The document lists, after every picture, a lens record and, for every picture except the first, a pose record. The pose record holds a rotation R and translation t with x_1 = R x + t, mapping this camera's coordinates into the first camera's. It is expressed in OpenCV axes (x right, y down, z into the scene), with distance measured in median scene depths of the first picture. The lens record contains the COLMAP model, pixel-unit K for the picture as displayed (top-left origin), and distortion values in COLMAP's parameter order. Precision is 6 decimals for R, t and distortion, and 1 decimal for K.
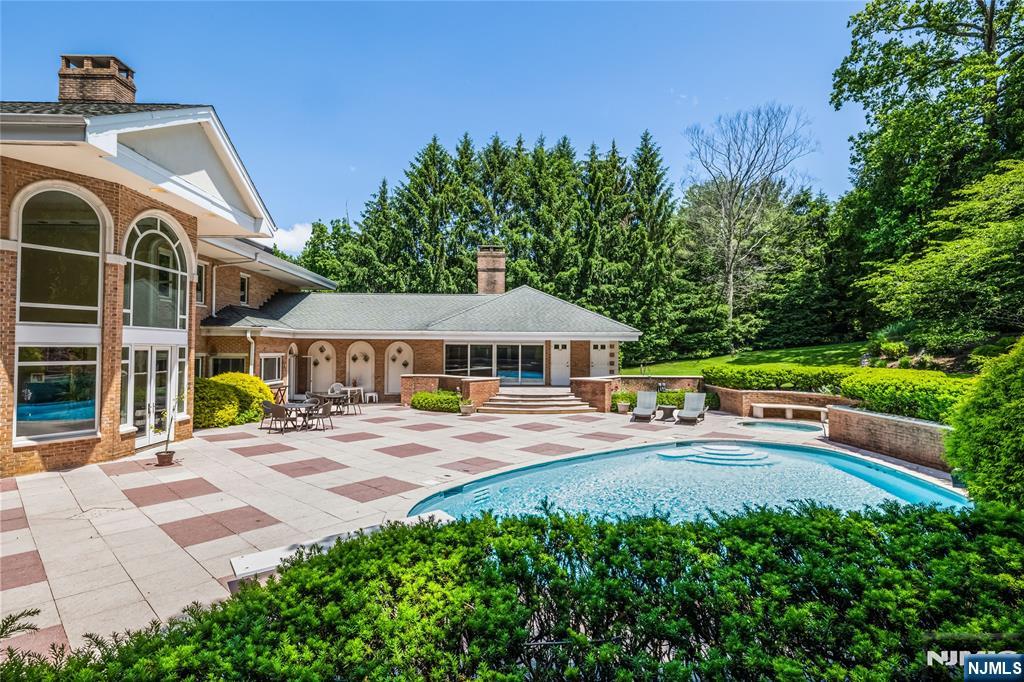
lens RADIAL K [[513.1, 0, 512.0], [0, 513.1, 341.0], [0, 0, 1]] dist [-0.020223, 0.000338]
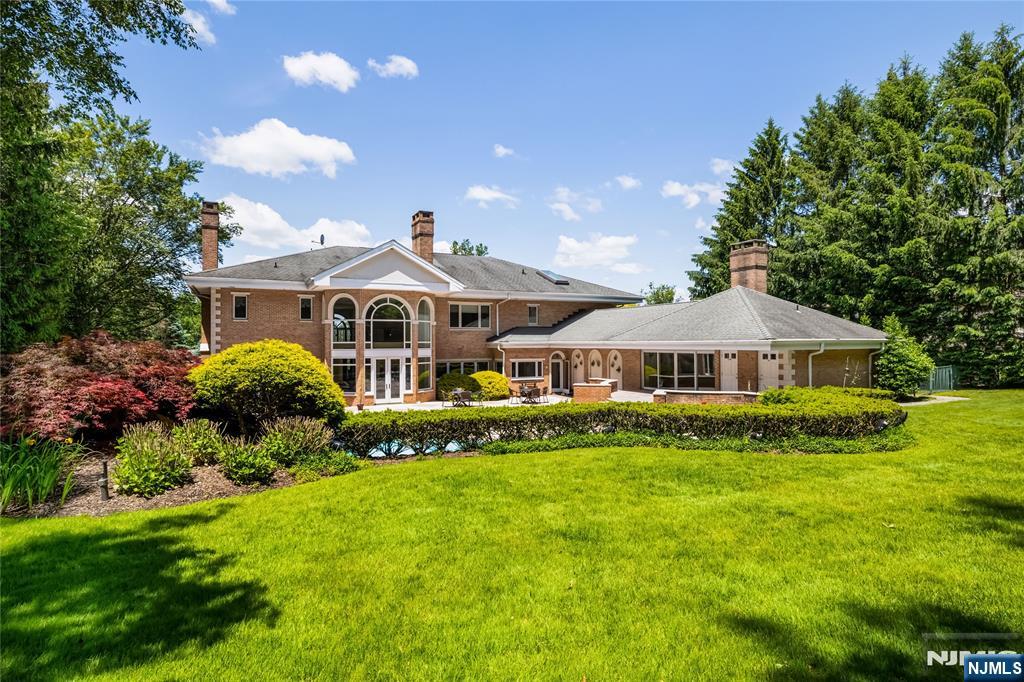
lens RADIAL K [[546.6, 0, 512.0], [0, 546.6, 341.0], [0, 0, 1]] dist [-0.000317, 0.000004]
pose [[0.396526, -0.013111, -0.917930, 0.980143], [0.022483, 0.999737, -0.004567, -0.022204], [0.917748, -0.018827, 0.396717, 0.343775]]
